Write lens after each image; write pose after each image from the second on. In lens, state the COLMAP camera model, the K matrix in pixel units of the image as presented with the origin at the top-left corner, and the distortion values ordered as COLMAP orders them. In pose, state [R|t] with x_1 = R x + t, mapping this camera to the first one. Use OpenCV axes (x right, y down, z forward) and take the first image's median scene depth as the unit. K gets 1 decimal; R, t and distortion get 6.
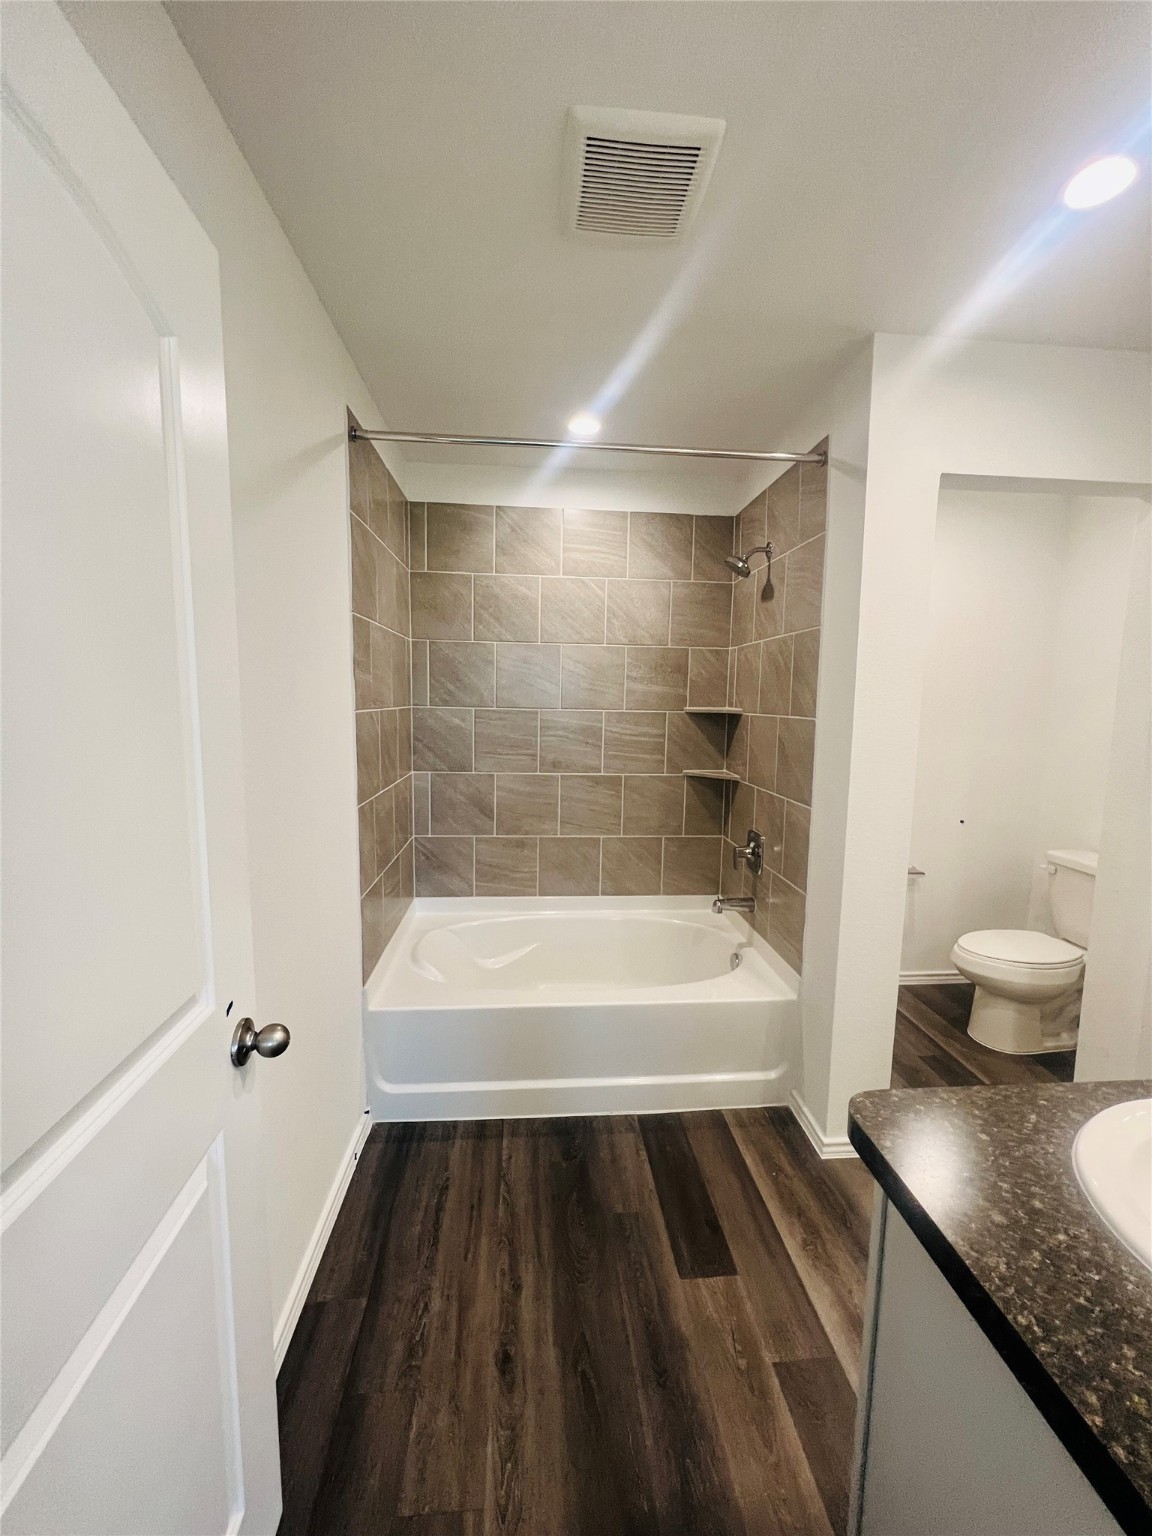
lens RADIAL K [[613.5, 0, 580.2], [0, 613.5, 764.6], [0, 0, 1]] dist [-0.000224, 0.000044]
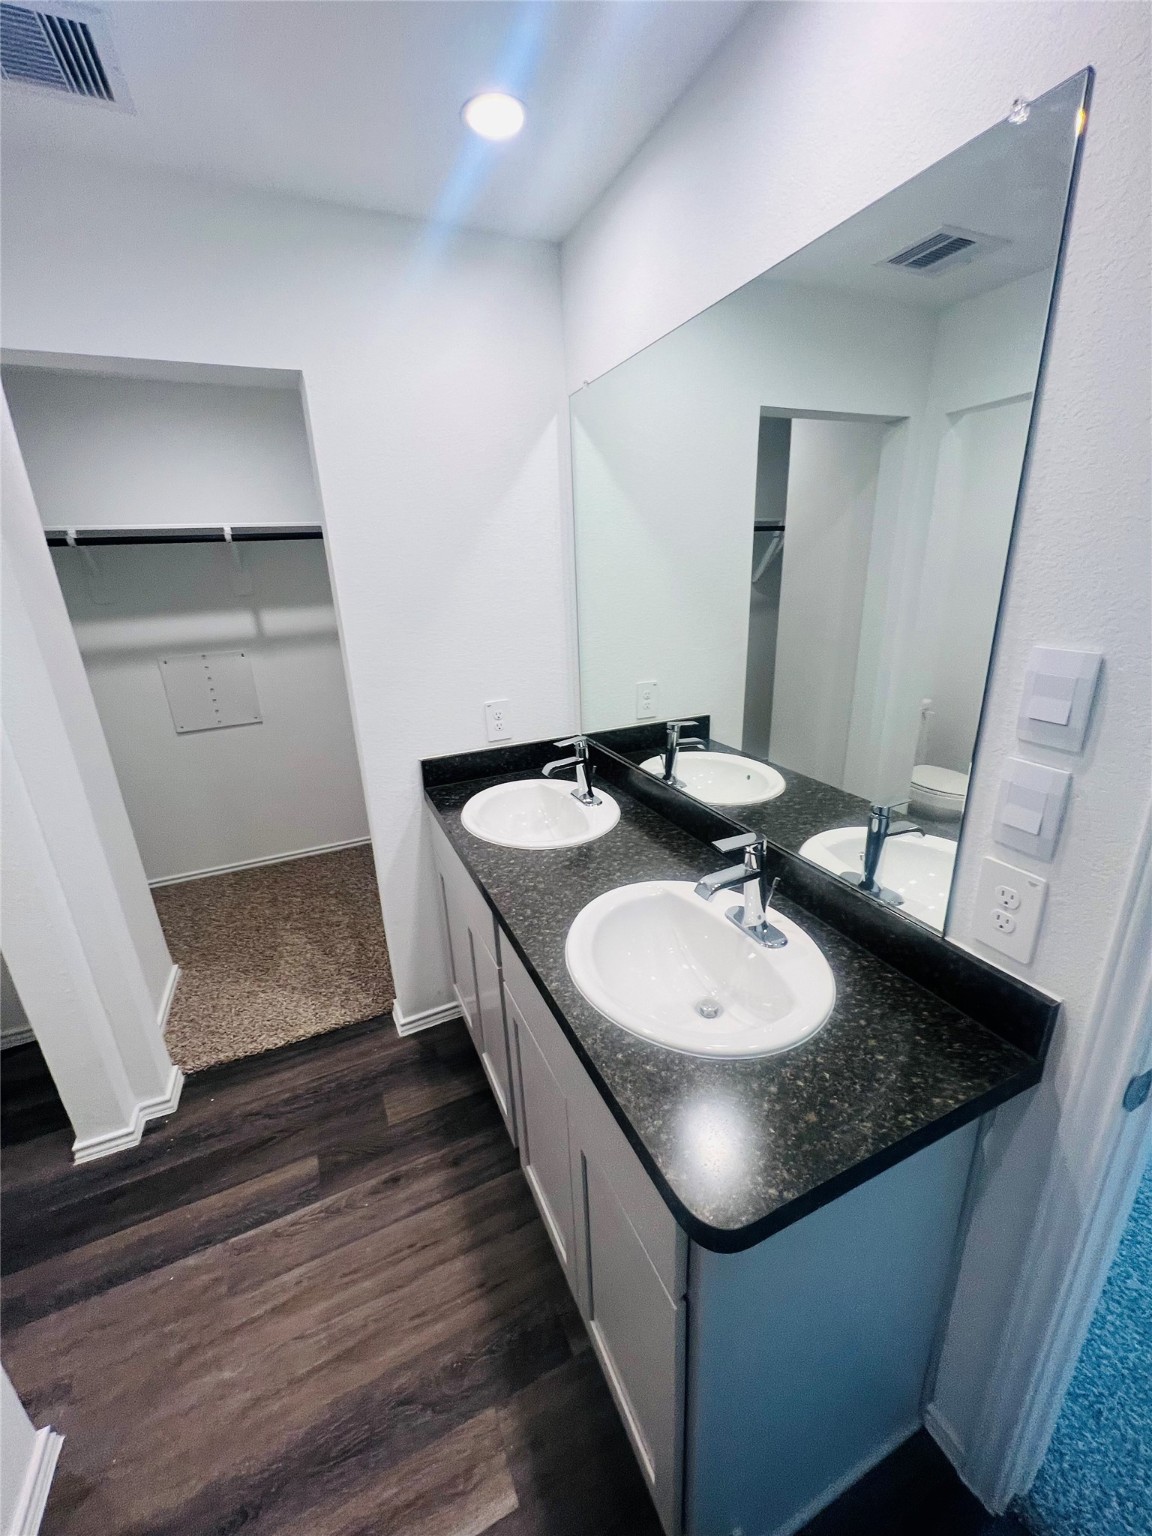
lens RADIAL K [[613.5, 0, 580.2], [0, 613.5, 764.6], [0, 0, 1]] dist [-0.000224, 0.000044]
pose [[-0.338514, -0.298790, 0.892263, -0.011914], [0.140552, 0.921552, 0.361922, -0.107998], [-0.930405, 0.247925, -0.269963, 0.406460]]
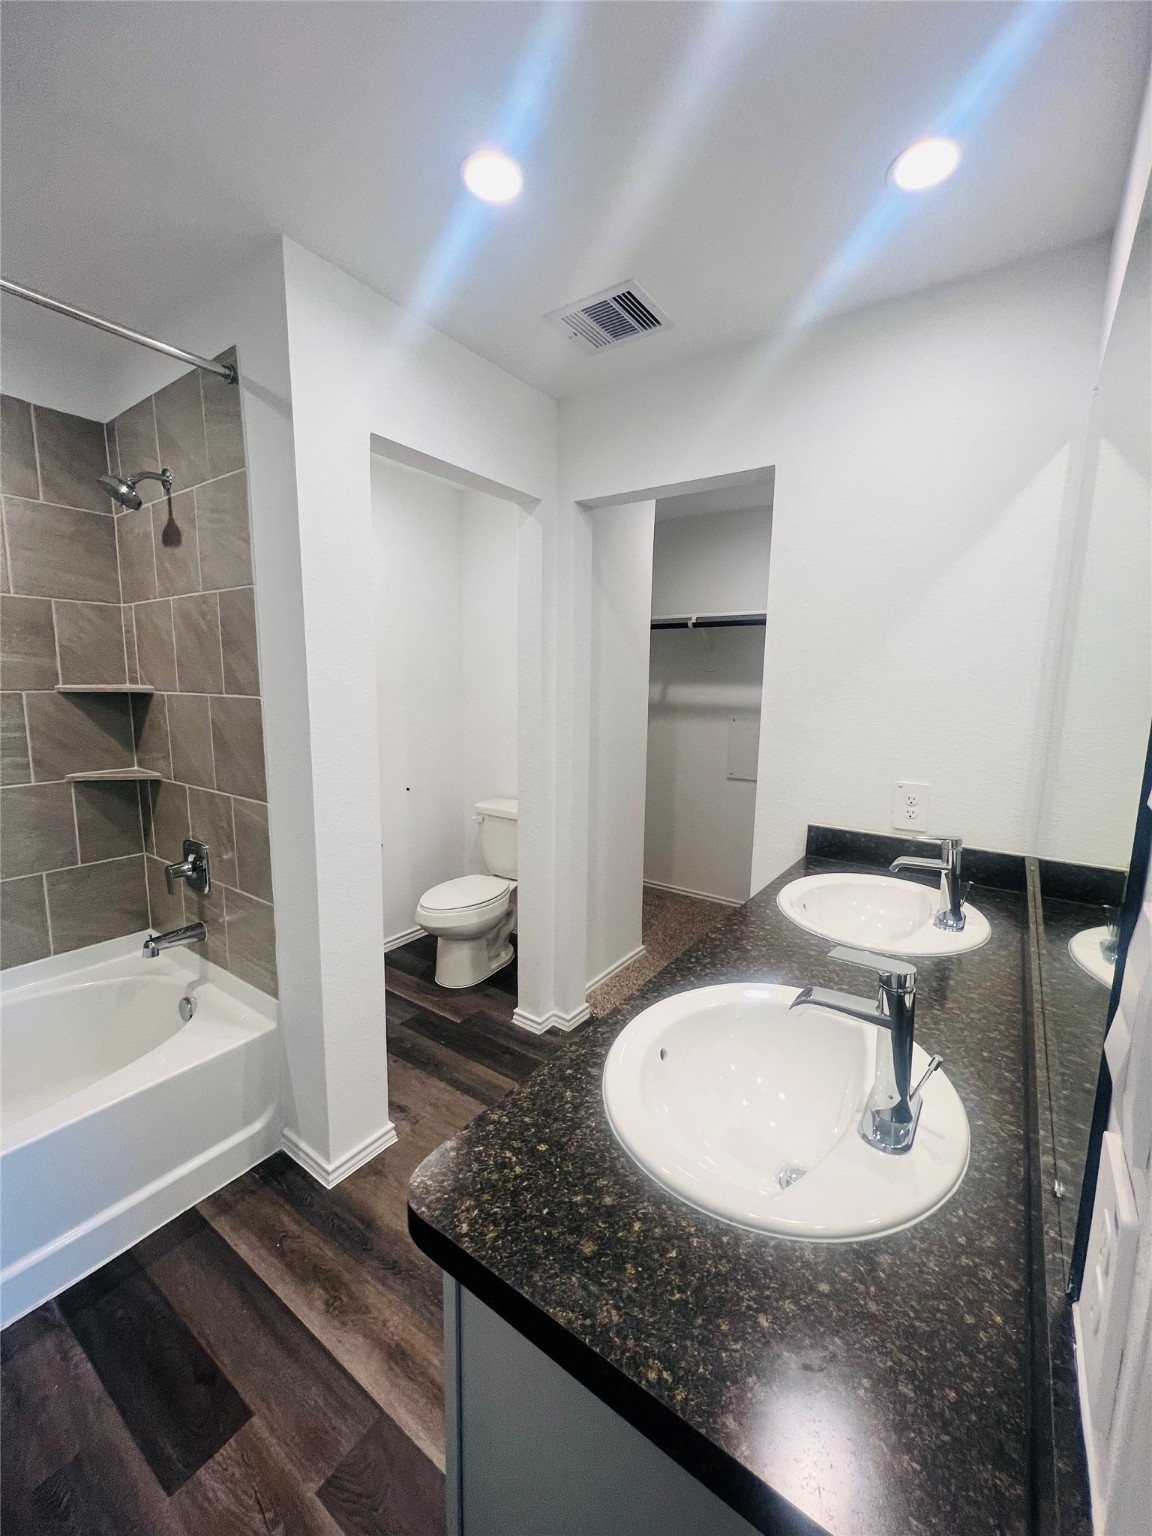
lens RADIAL K [[613.5, 0, 580.2], [0, 613.5, 764.6], [0, 0, 1]] dist [-0.000224, 0.000044]
pose [[0.642252, -0.113239, 0.758082, 0.016196], [0.080580, 0.993521, 0.080140, -0.012722], [-0.762246, 0.009616, 0.647216, 0.105367]]
